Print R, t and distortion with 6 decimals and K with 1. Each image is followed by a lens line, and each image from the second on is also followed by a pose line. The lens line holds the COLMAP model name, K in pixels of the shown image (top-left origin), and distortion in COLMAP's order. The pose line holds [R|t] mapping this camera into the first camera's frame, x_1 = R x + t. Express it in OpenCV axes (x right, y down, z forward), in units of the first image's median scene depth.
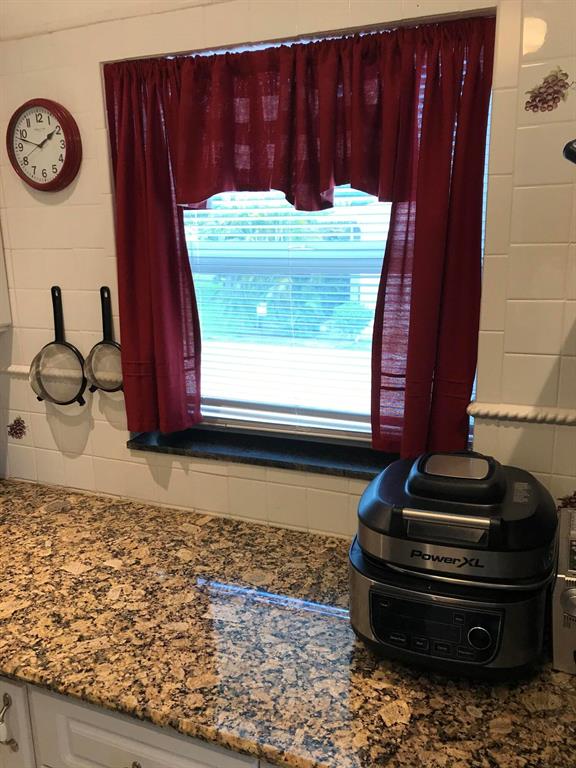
lens RADIAL K [[628.7, 0, 293.4], [0, 628.7, 379.5], [0, 0, 1]] dist [0.006337, 0.000373]
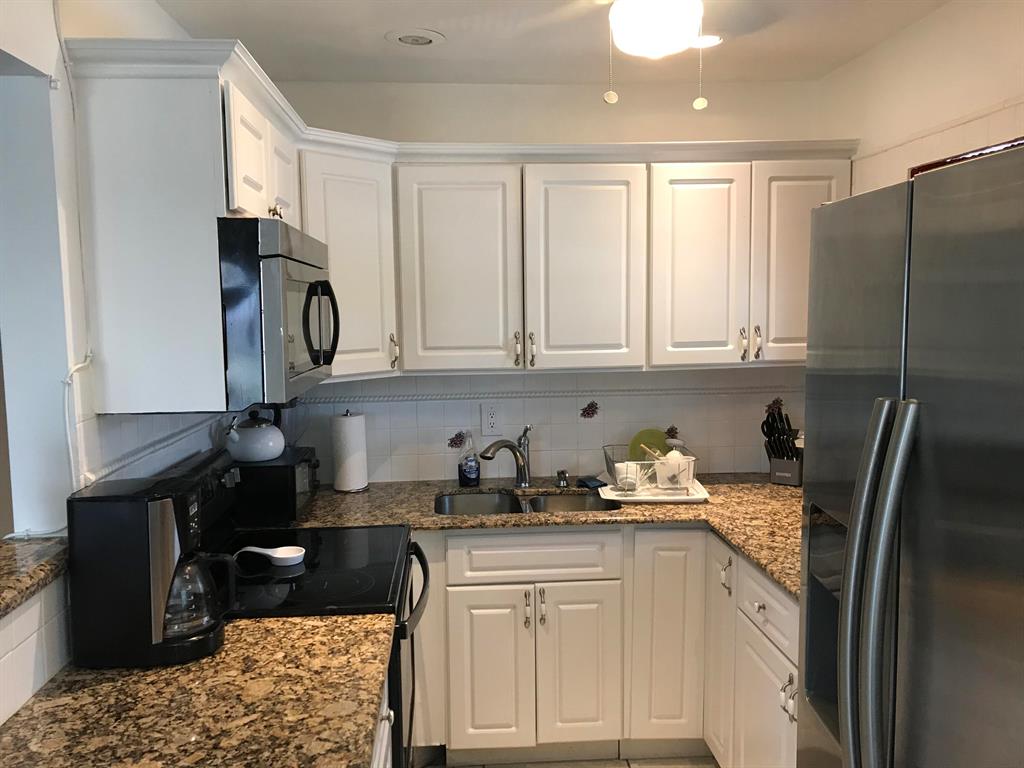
lens RADIAL K [[838.2, 0, 511.2], [0, 838.2, 385.5], [0, 0, 1]] dist [0.006337, 0.000373]
pose [[0.456029, 0.094957, -0.884885, 0.921366], [-0.185624, 0.982572, 0.009777, 0.090507], [0.870391, 0.159797, 0.465708, -0.492657]]
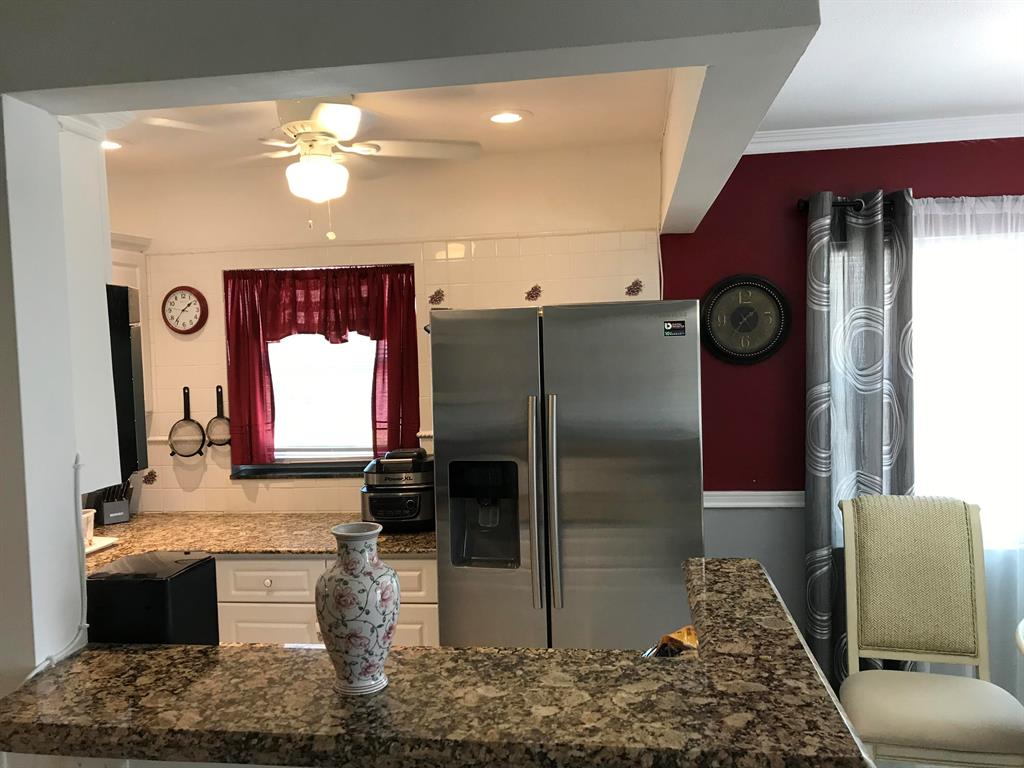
lens RADIAL K [[838.2, 0, 507.3], [0, 838.2, 388.3], [0, 0, 1]] dist [0.006337, 0.000373]
pose [[0.964705, -0.029819, 0.261638, -0.143719], [0.074623, 0.983796, -0.163025, 0.329588], [-0.252537, 0.176795, 0.951298, -1.566853]]
